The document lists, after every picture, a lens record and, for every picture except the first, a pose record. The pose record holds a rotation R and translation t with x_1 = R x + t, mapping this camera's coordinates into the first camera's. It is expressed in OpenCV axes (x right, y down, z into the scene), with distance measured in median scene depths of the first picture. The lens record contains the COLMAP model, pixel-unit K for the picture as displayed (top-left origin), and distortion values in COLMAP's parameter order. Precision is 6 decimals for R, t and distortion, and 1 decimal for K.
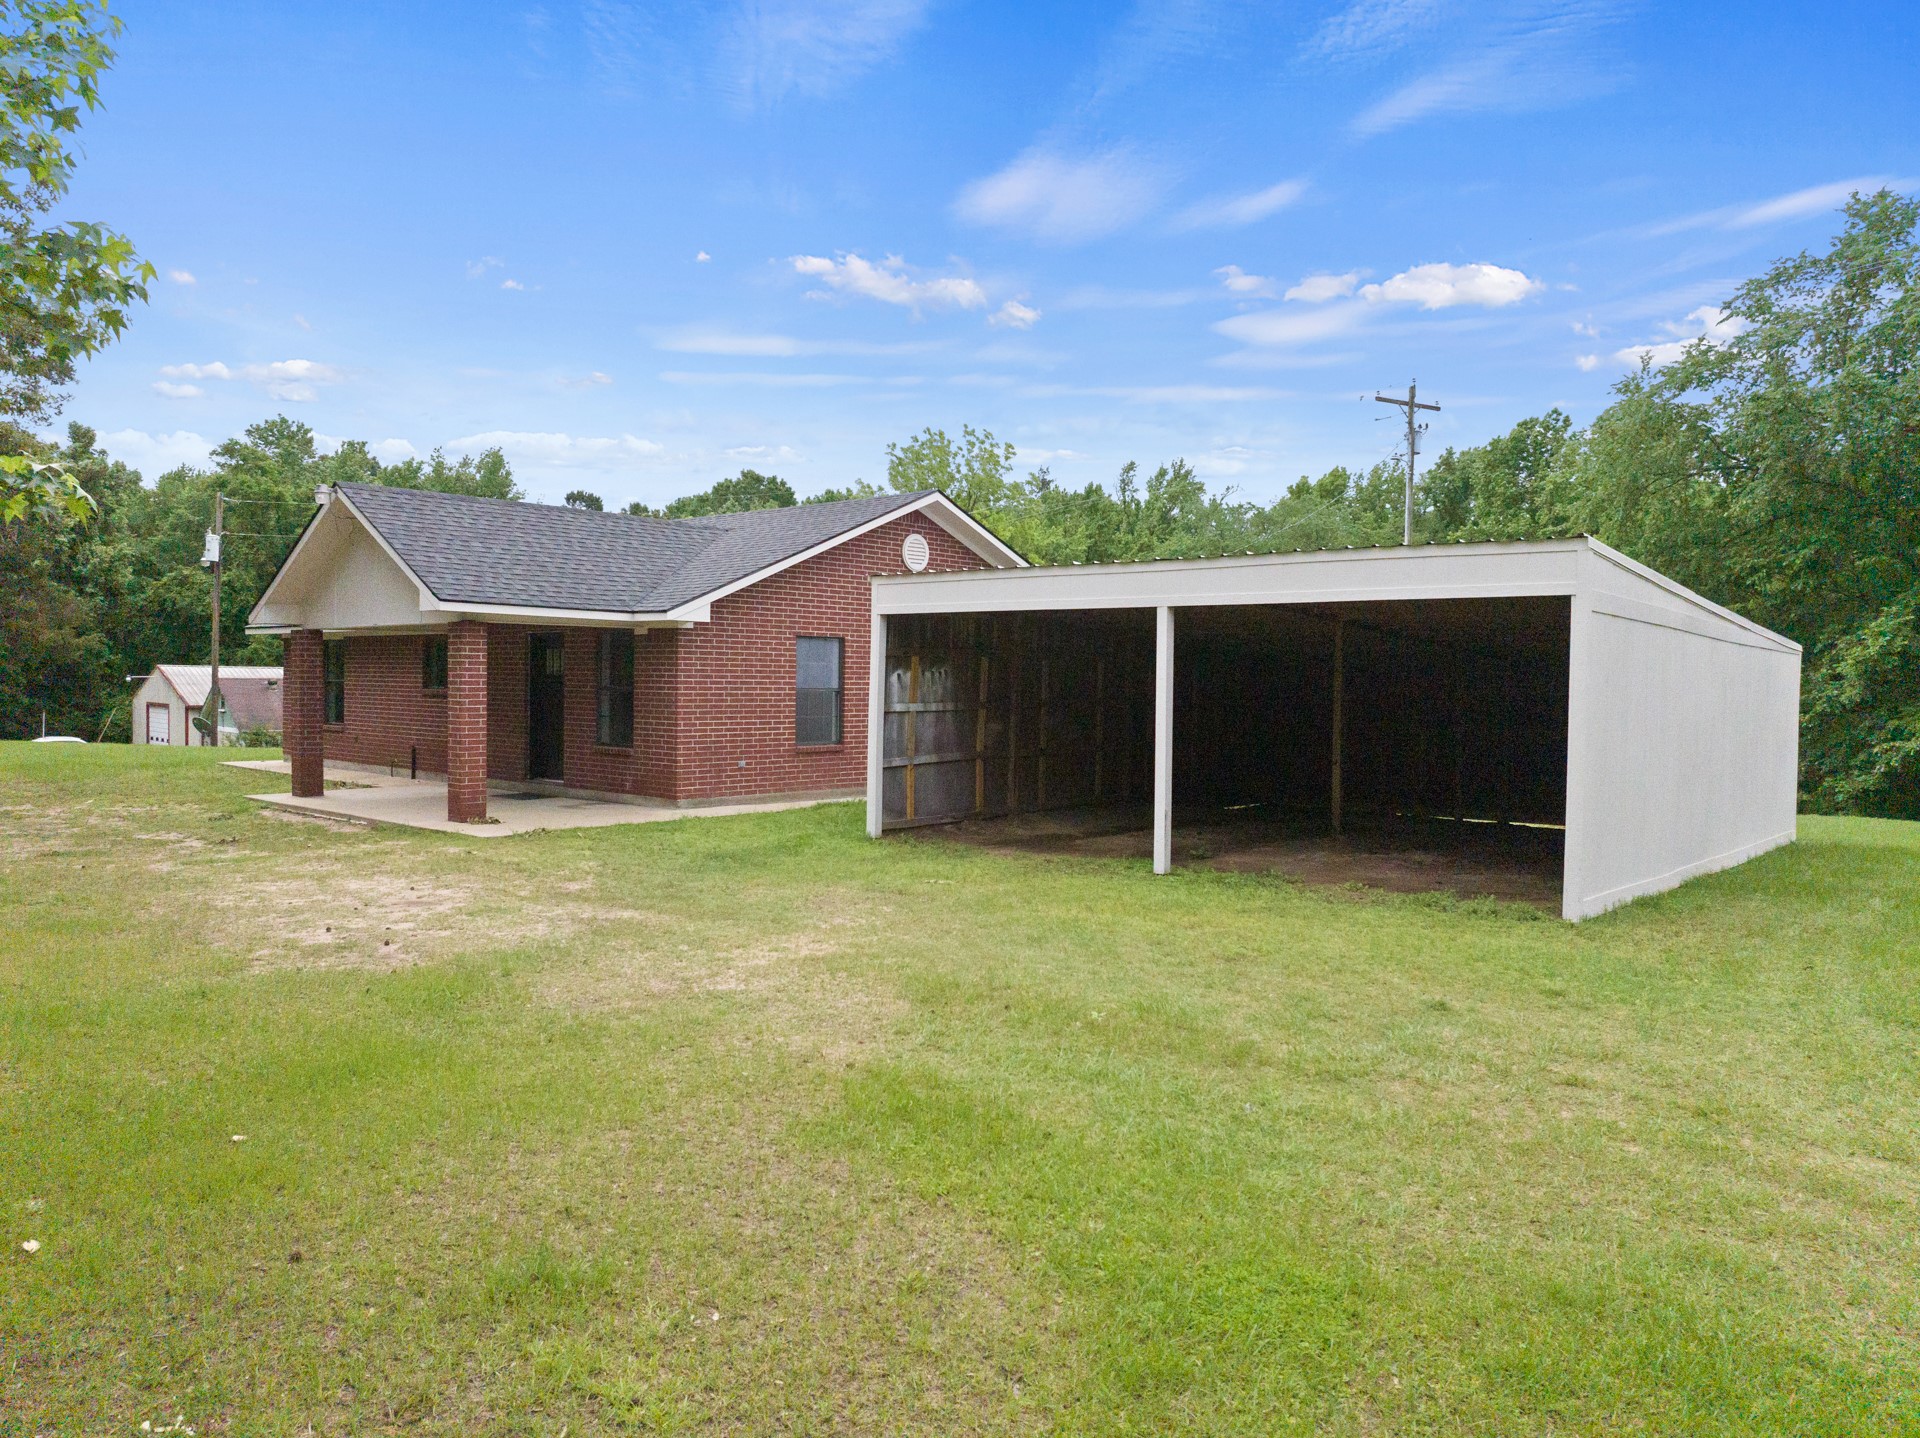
lens RADIAL K [[1349.5, 0, 960.0], [0, 1349.5, 719.0], [0, 0, 1]] dist [-0.014512, -0.042458]
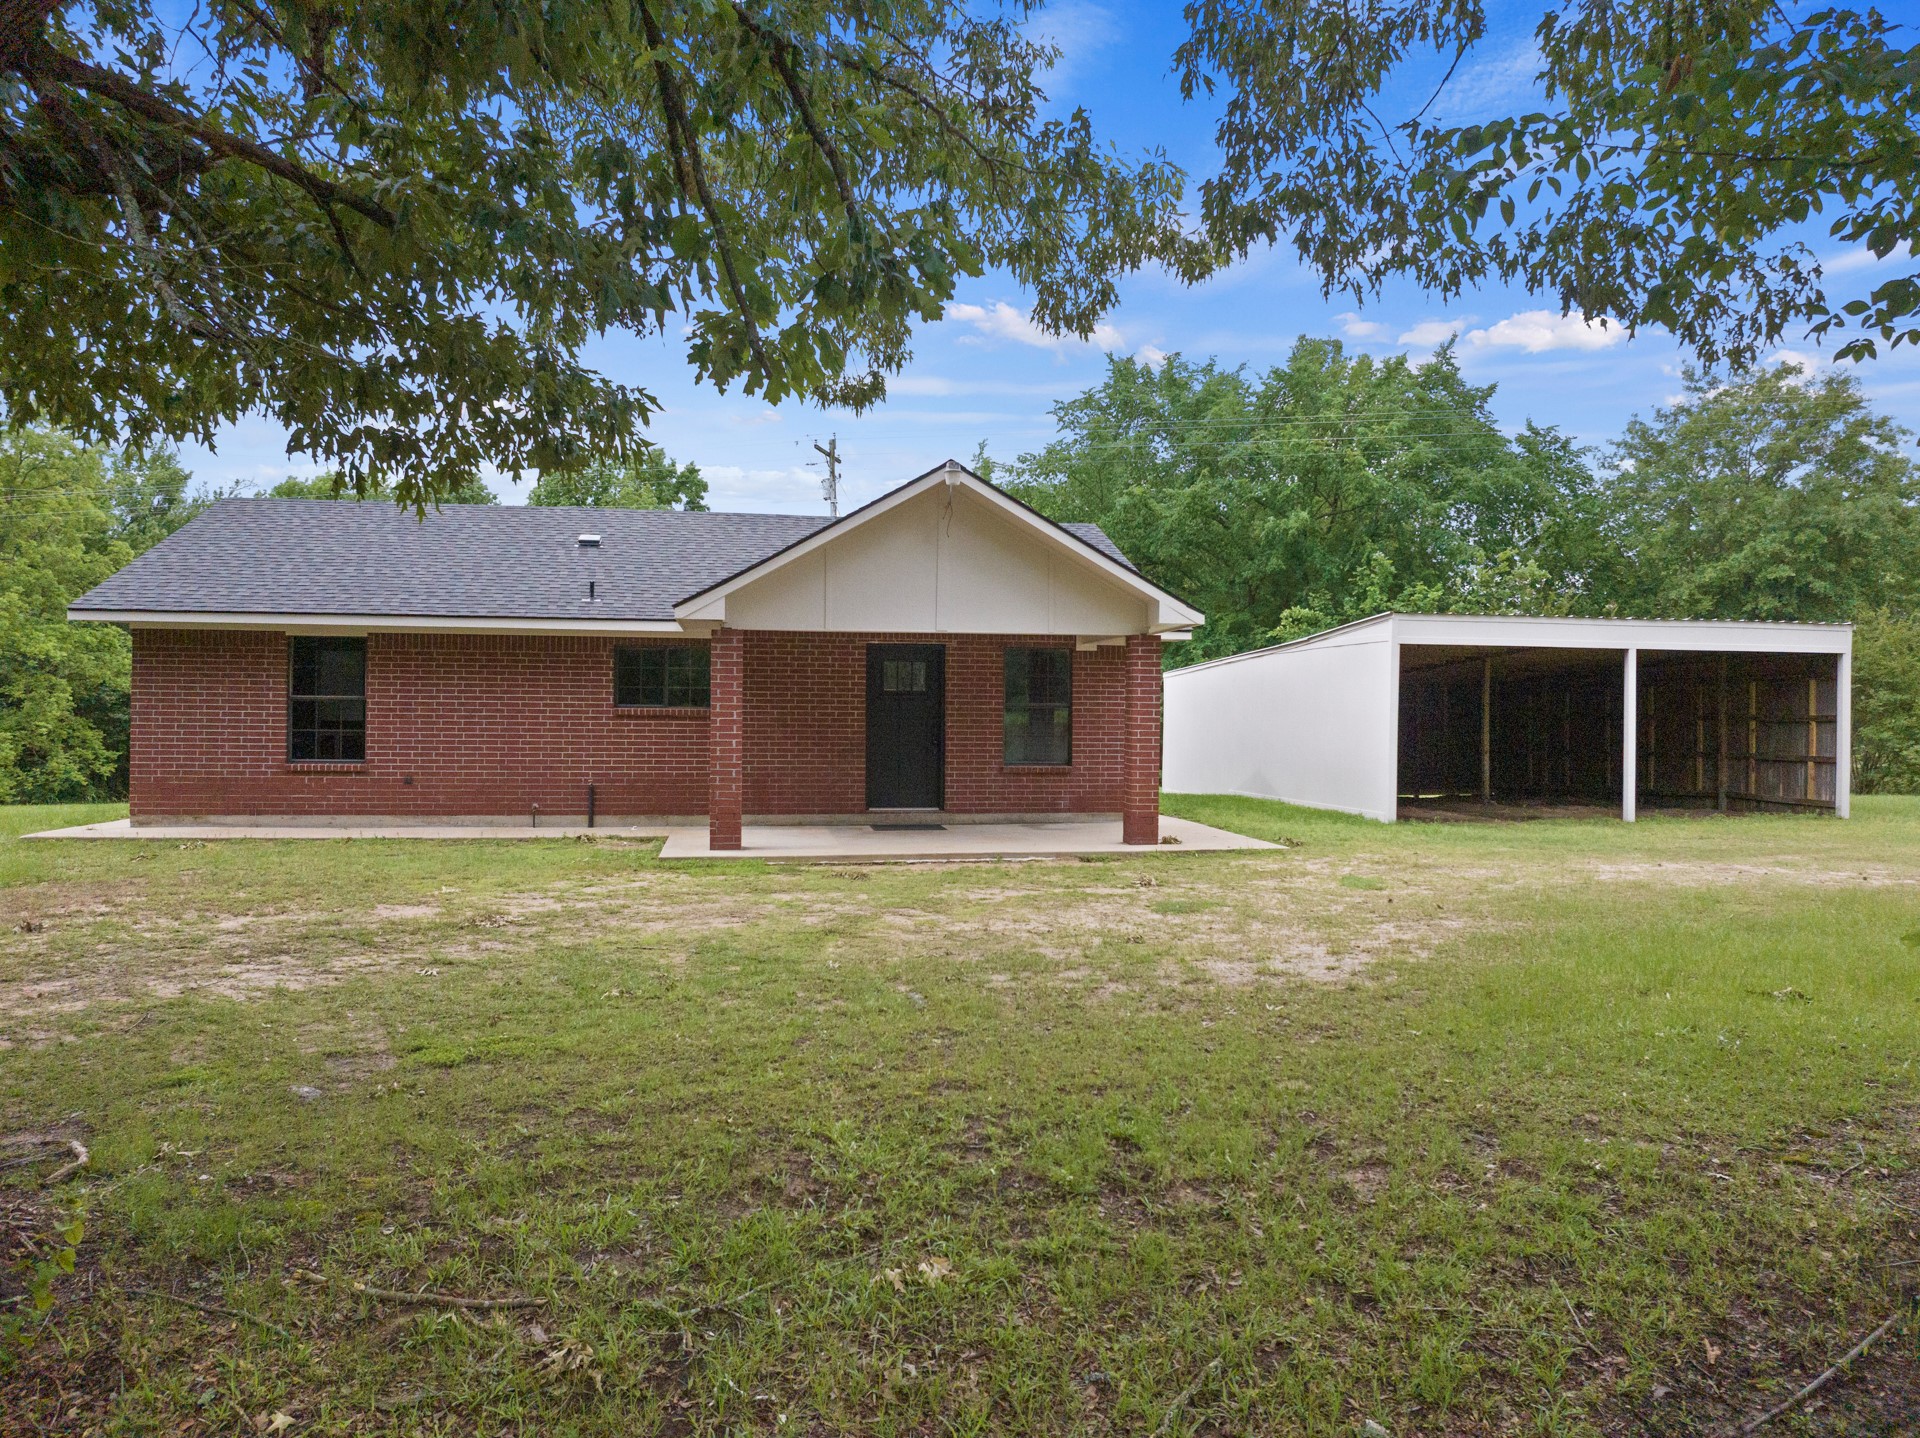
lens RADIAL K [[1354.4, 0, 964.7], [0, 1354.4, 701.5], [0, 0, 1]] dist [-0.040373, 0.004313]
pose [[0.628398, -0.002348, 0.777889, -1.048143], [0.023142, 0.999609, -0.015678, -0.011356], [-0.777548, 0.027854, 0.628207, 0.433652]]
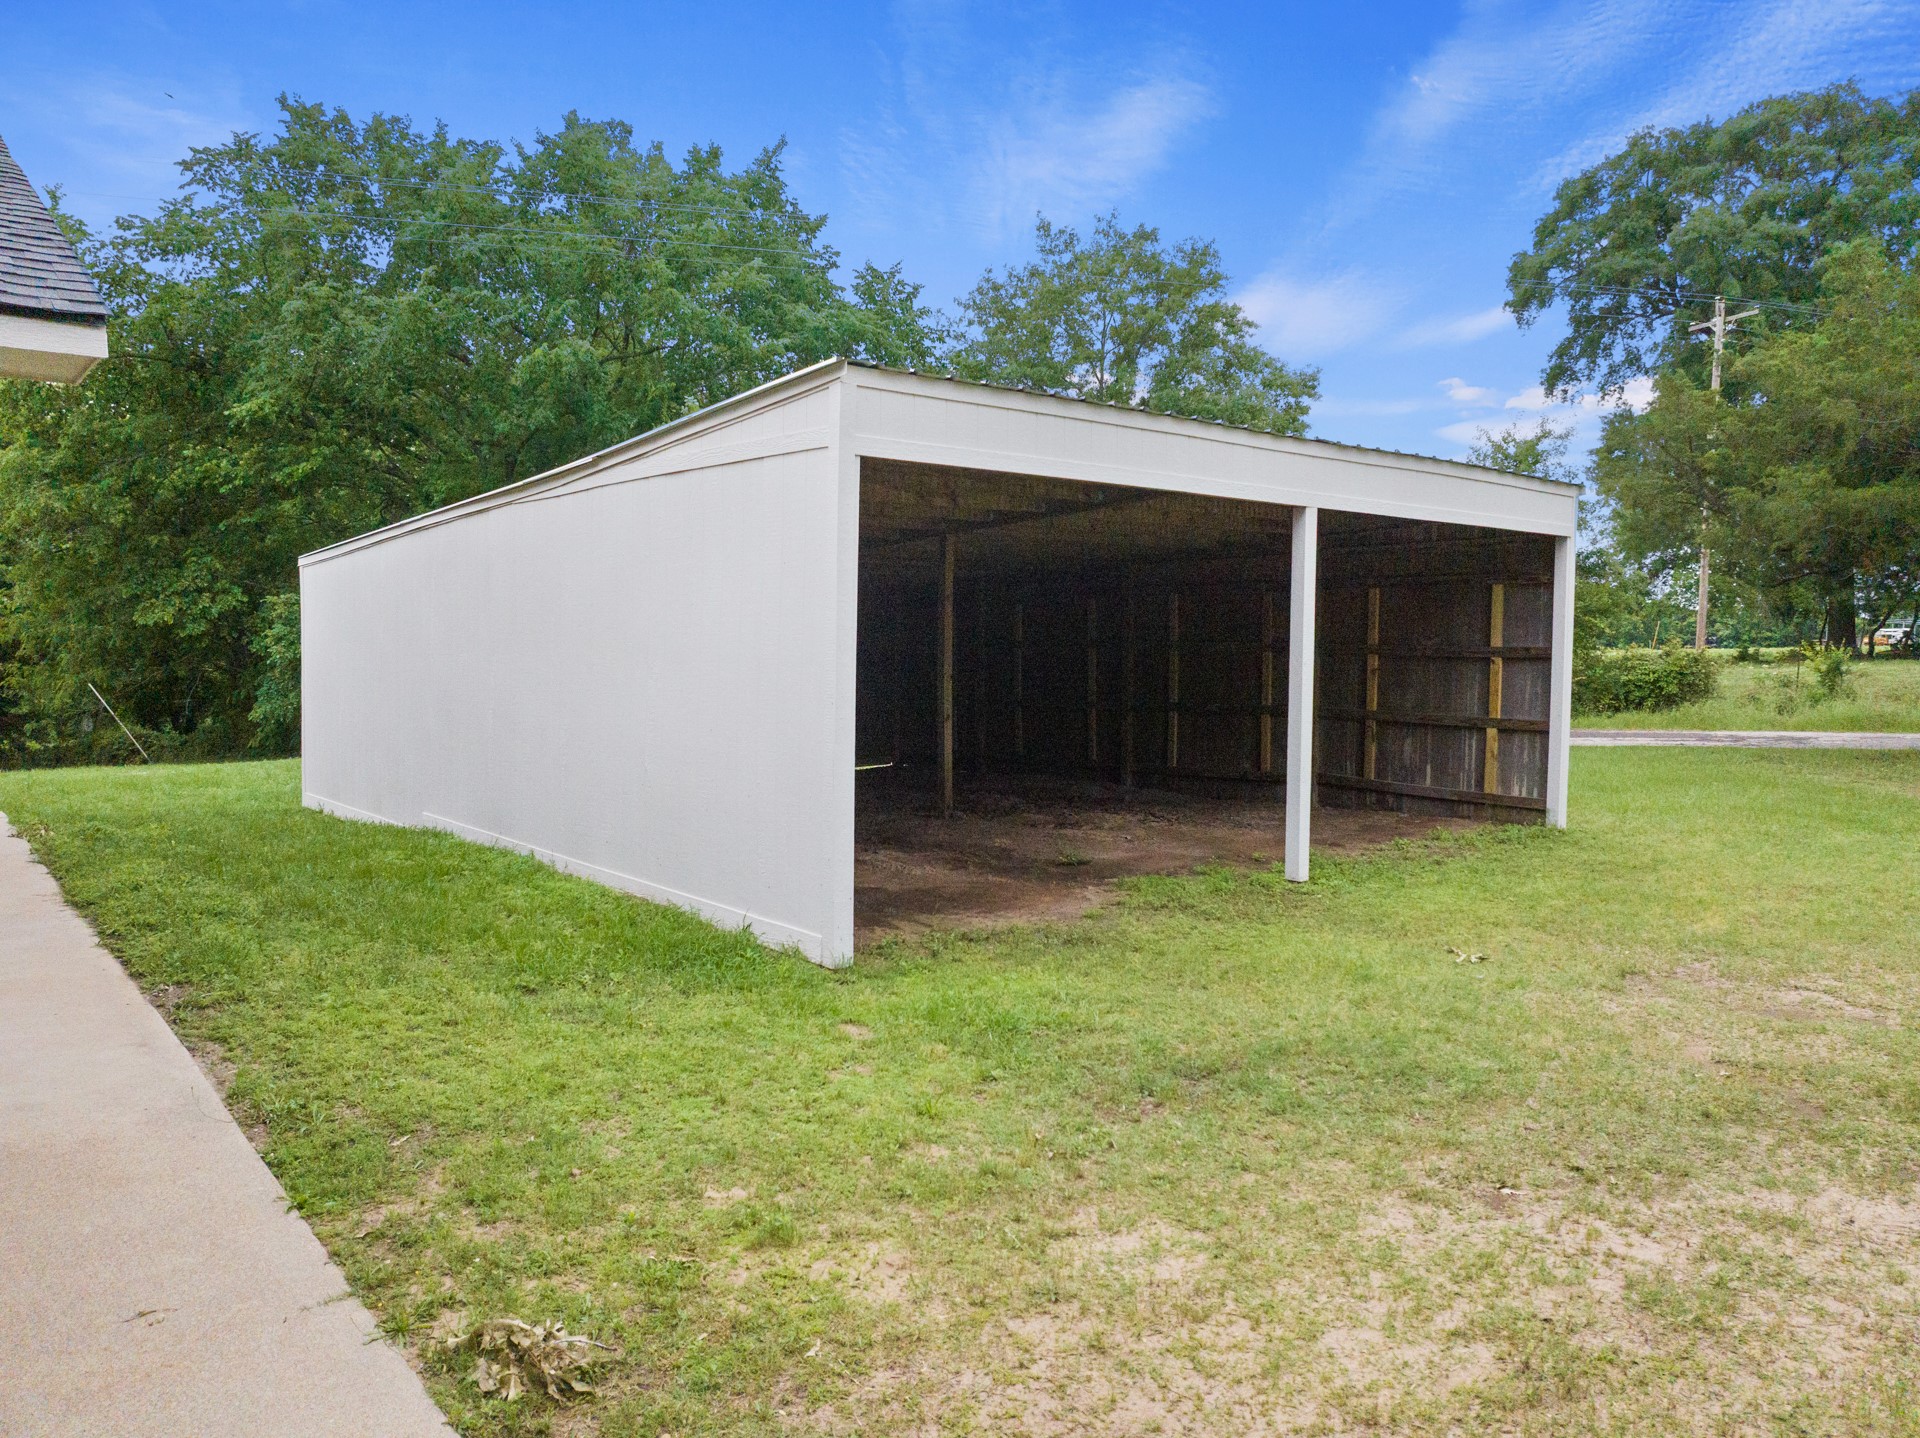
lens RADIAL K [[1354.4, 0, 964.7], [0, 1354.4, 701.5], [0, 0, 1]] dist [-0.040373, 0.004313]
pose [[0.156352, -0.061912, 0.985759, -0.401796], [0.024784, 0.997965, 0.058747, -0.018613], [-0.987390, 0.015246, 0.157568, 0.734005]]
